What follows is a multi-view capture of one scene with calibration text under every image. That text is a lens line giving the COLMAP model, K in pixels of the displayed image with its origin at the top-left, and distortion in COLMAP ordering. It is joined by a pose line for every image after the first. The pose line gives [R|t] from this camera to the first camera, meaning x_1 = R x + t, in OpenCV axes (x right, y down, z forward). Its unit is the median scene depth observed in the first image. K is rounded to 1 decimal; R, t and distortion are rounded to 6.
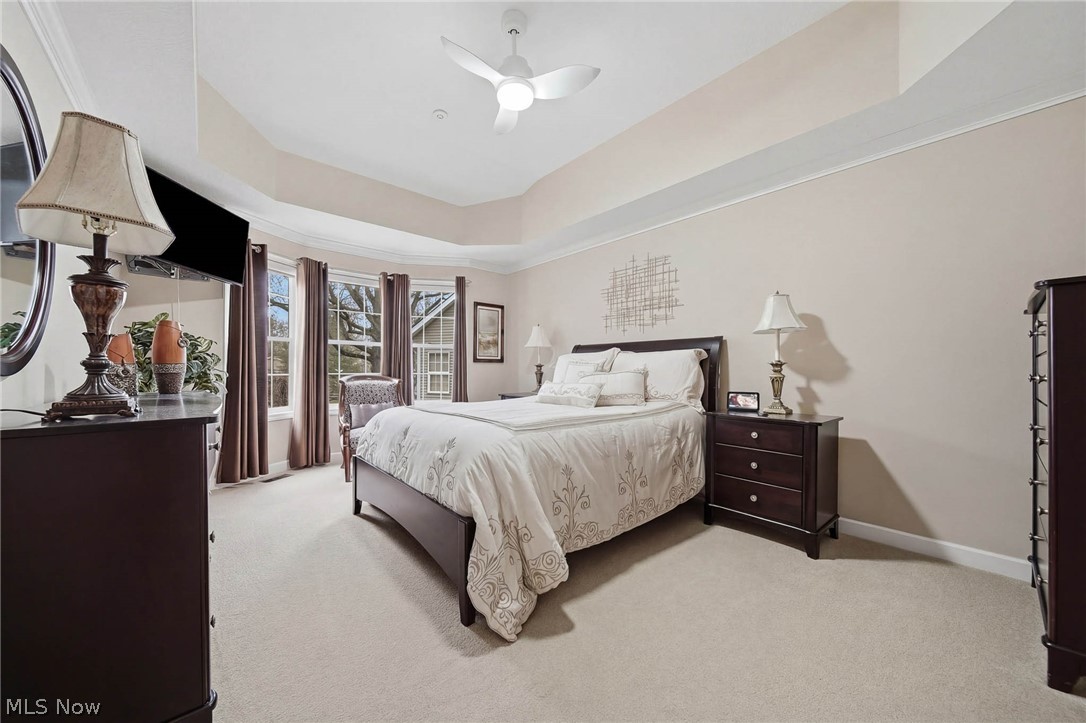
lens RADIAL K [[386.9, 0, 538.9], [0, 386.9, 367.3], [0, 0, 1]] dist [0.000733, 0.000044]
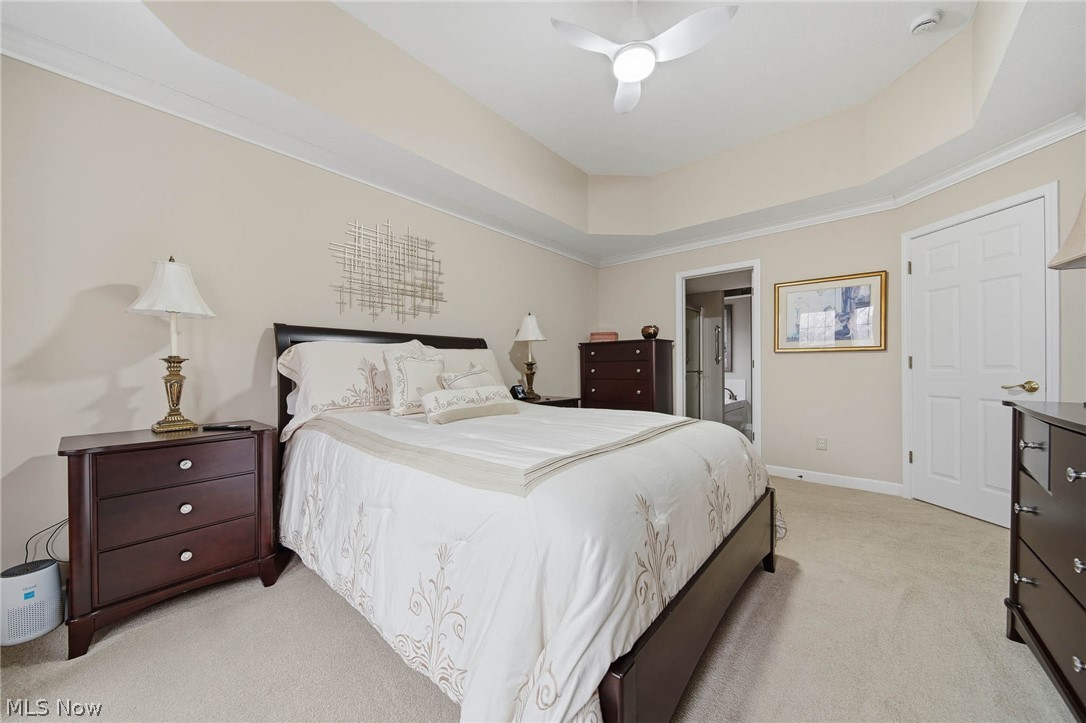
lens RADIAL K [[386.9, 0, 538.2], [0, 386.9, 365.7], [0, 0, 1]] dist [0.000733, 0.000044]
pose [[-0.130968, 0.002177, 0.991384, -0.578555], [-0.003989, 0.999988, -0.002723, 0.000940], [-0.991379, -0.004312, -0.130958, 0.847481]]
